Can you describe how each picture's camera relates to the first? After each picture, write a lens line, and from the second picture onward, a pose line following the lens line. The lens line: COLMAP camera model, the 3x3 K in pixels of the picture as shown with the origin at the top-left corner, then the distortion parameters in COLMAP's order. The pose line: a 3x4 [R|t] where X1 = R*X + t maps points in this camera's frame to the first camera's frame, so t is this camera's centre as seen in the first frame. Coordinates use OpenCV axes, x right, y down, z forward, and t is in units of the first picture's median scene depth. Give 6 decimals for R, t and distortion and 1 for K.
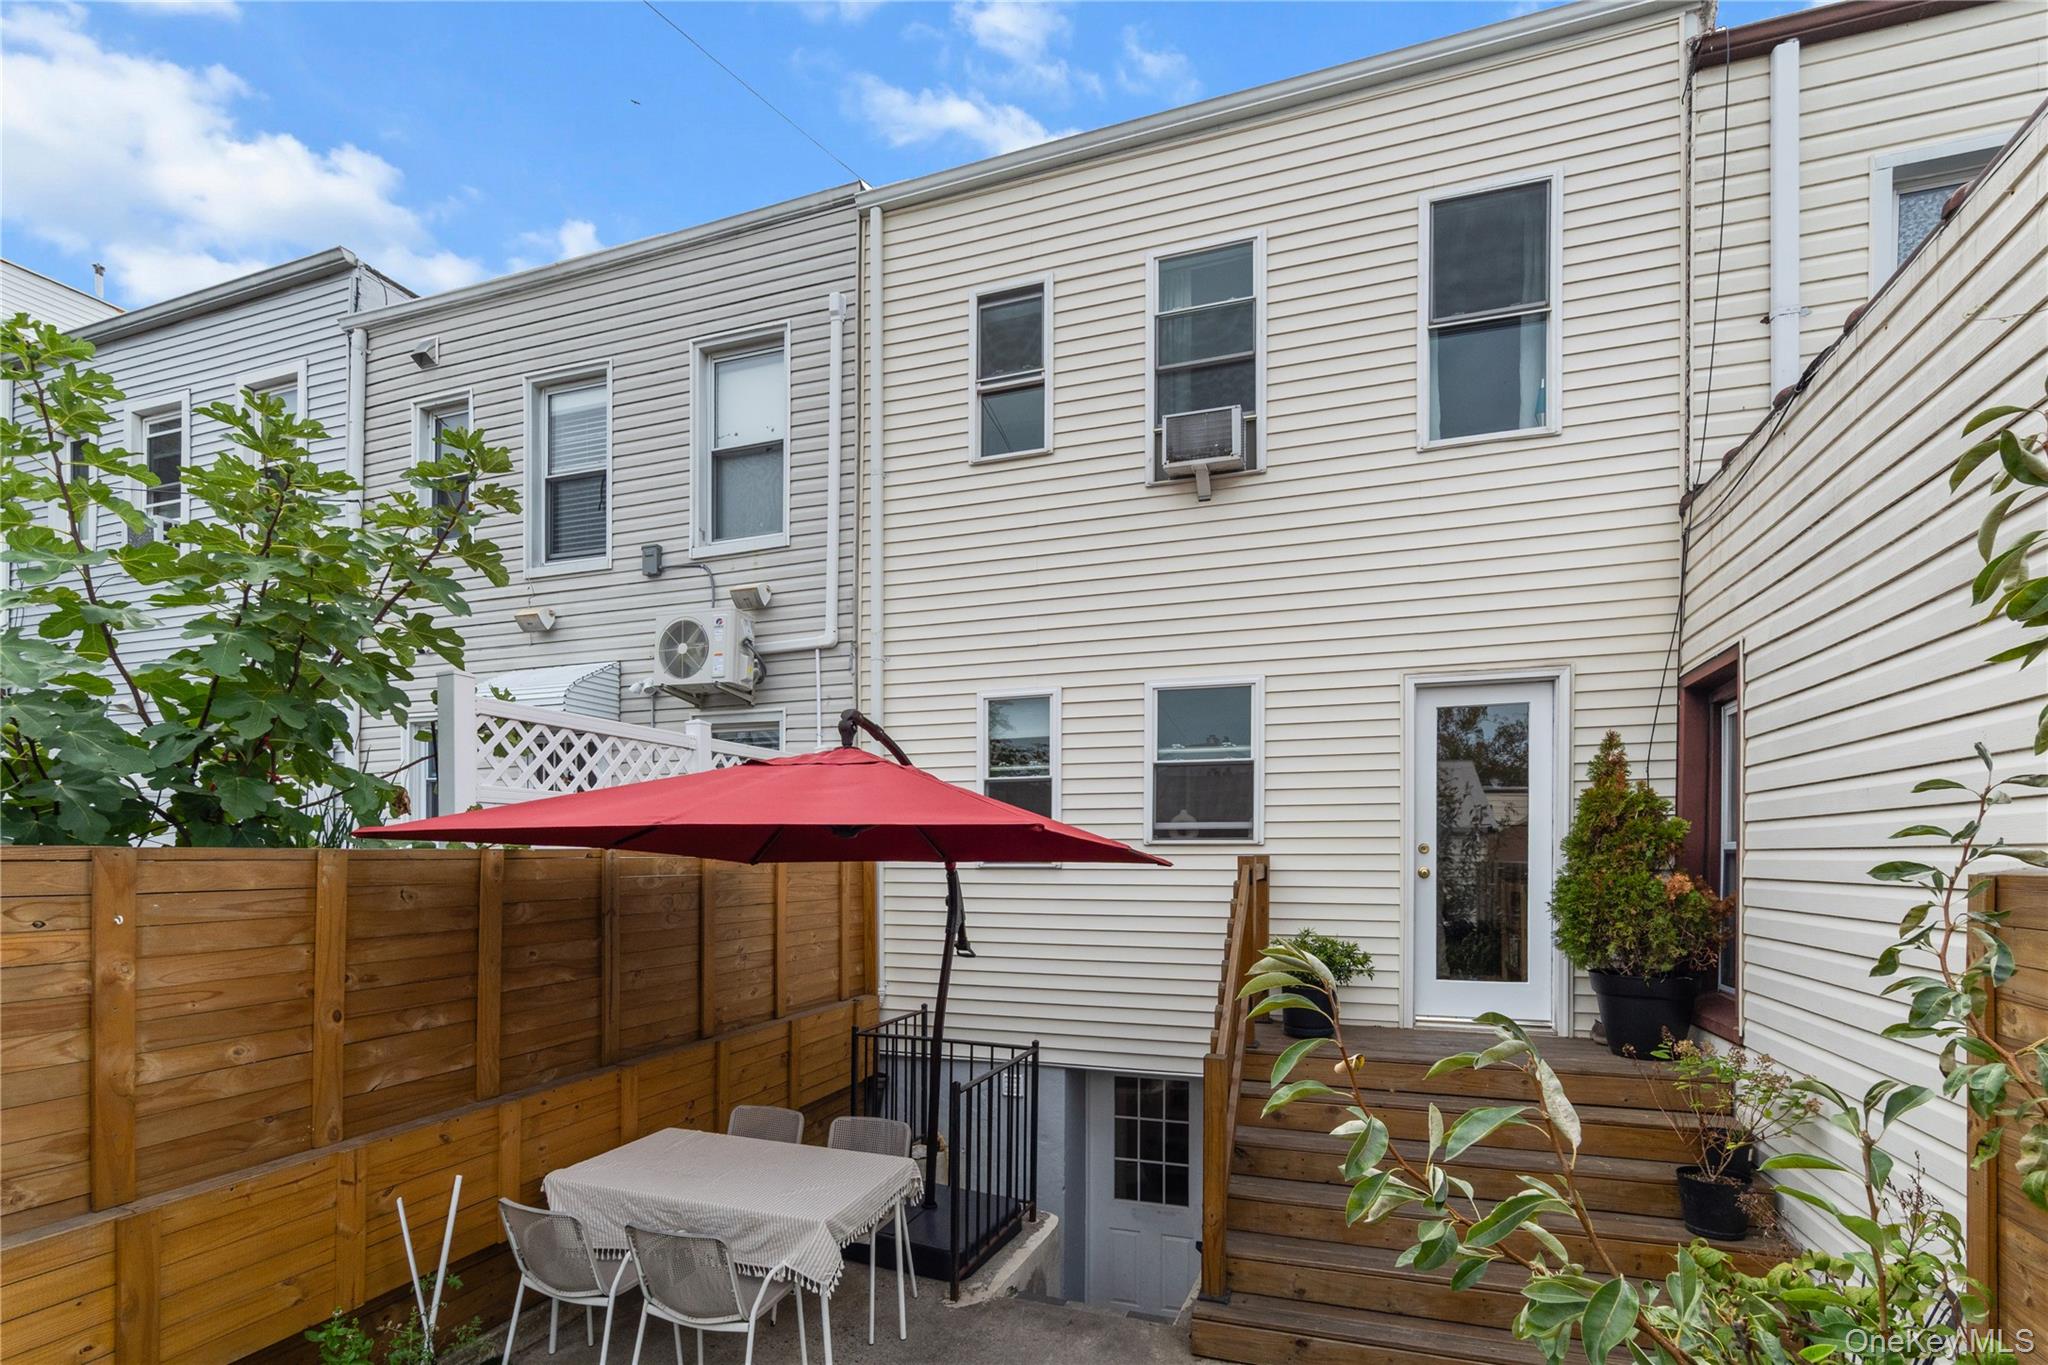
lens RADIAL K [[963.8, 0, 1017.6], [0, 963.8, 724.0], [0, 0, 1]] dist [0.000359, 0.000234]
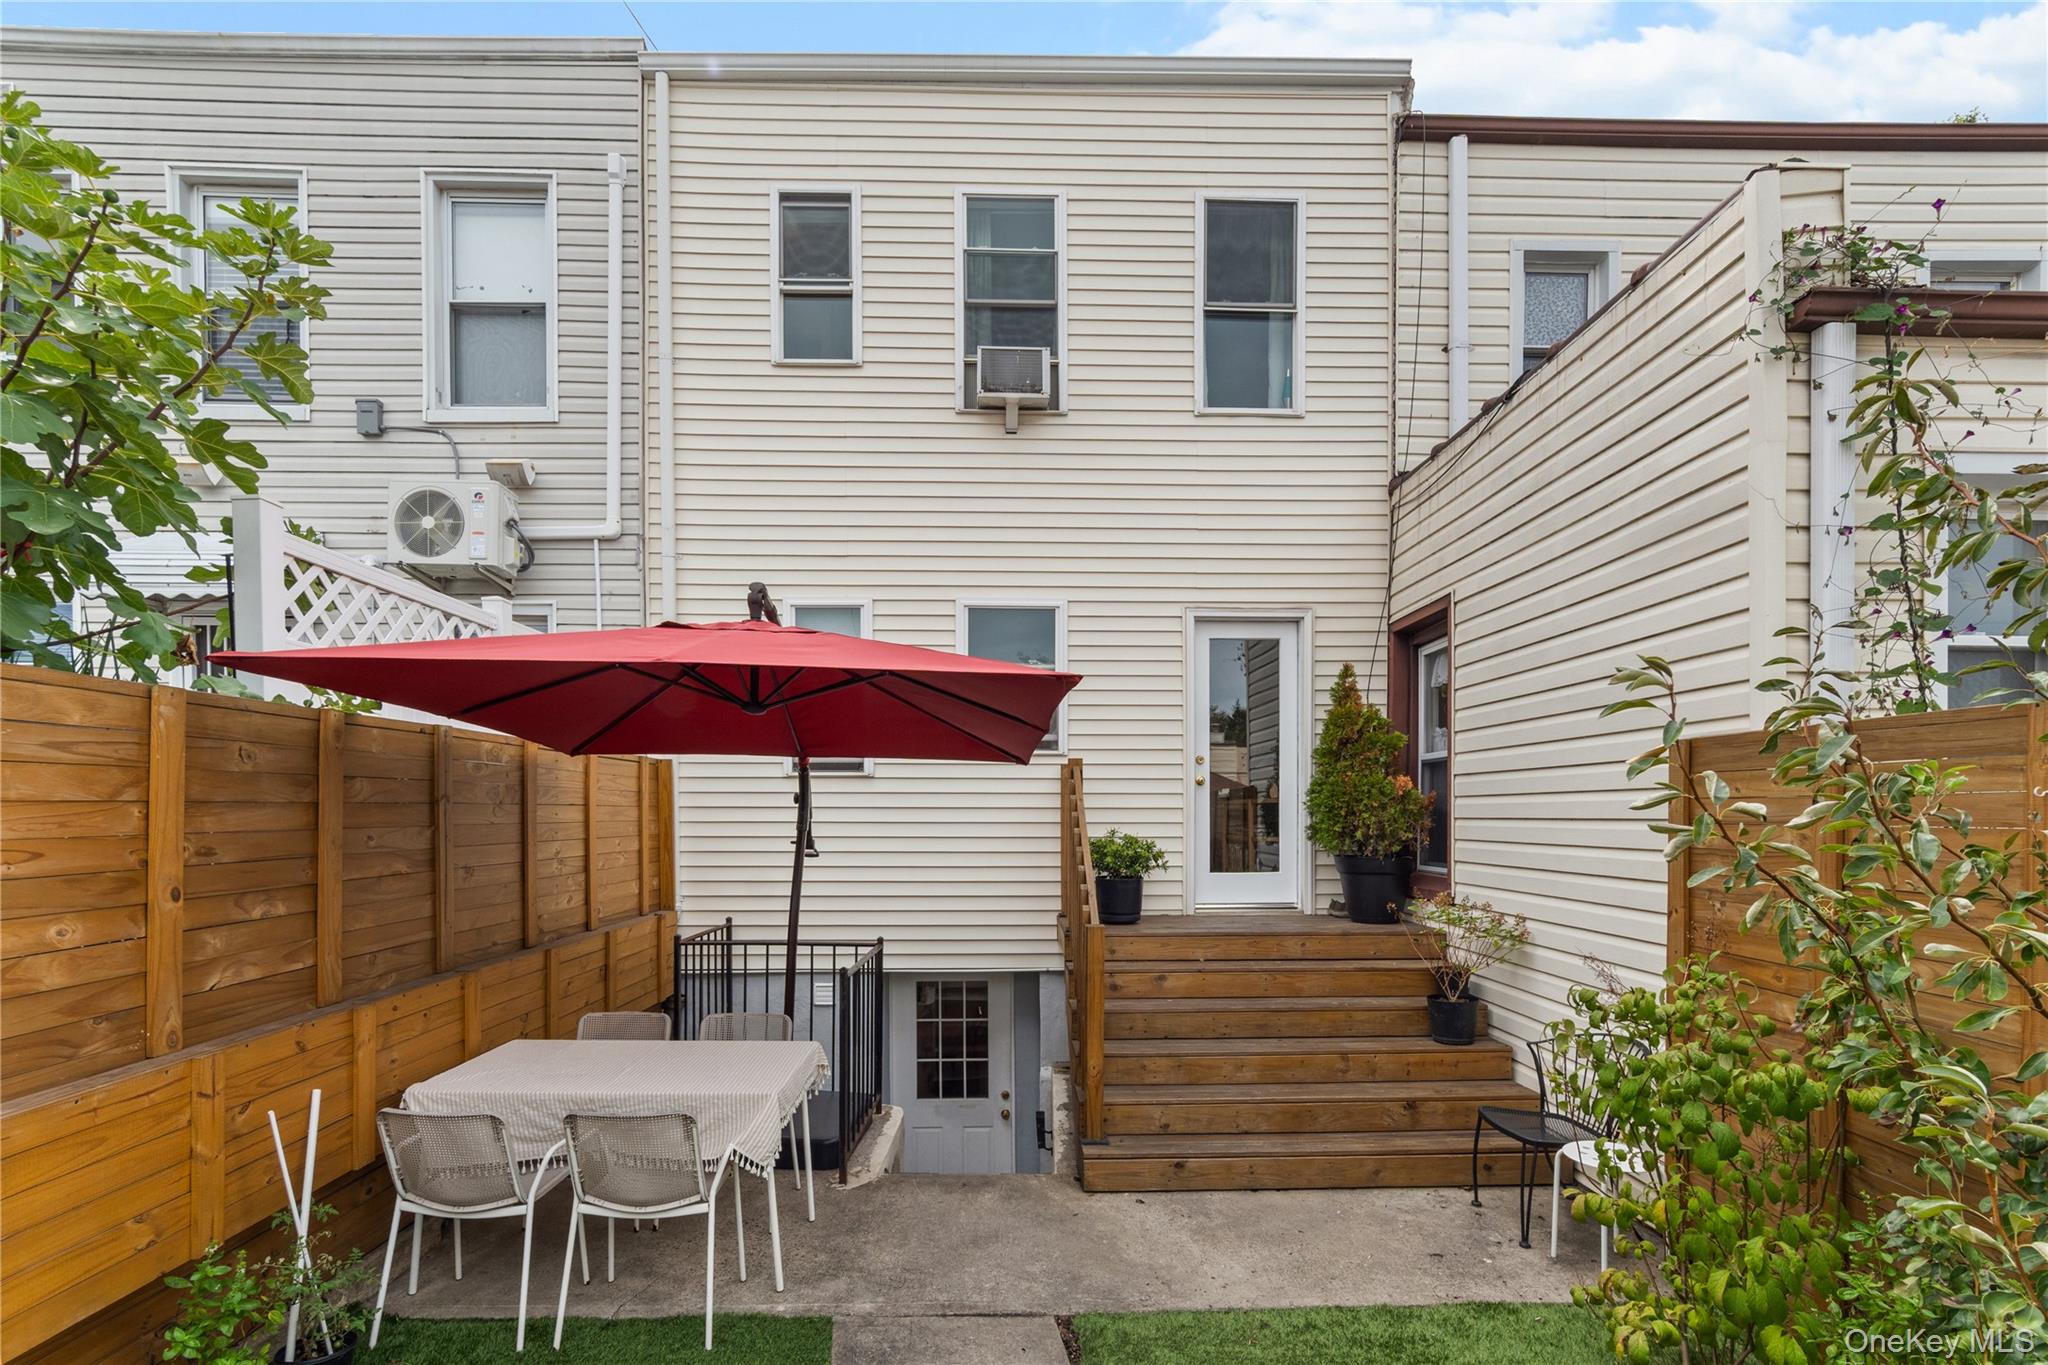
lens RADIAL K [[972.6, 0, 1024.0], [0, 972.6, 682.5], [0, 0, 1]] dist [0.001700, -0.000072]
pose [[0.932433, 0.045140, 0.358511, -0.193086], [-0.045489, 0.998937, -0.007466, 0.056709], [-0.358467, -0.009347, 0.933496, 0.000941]]
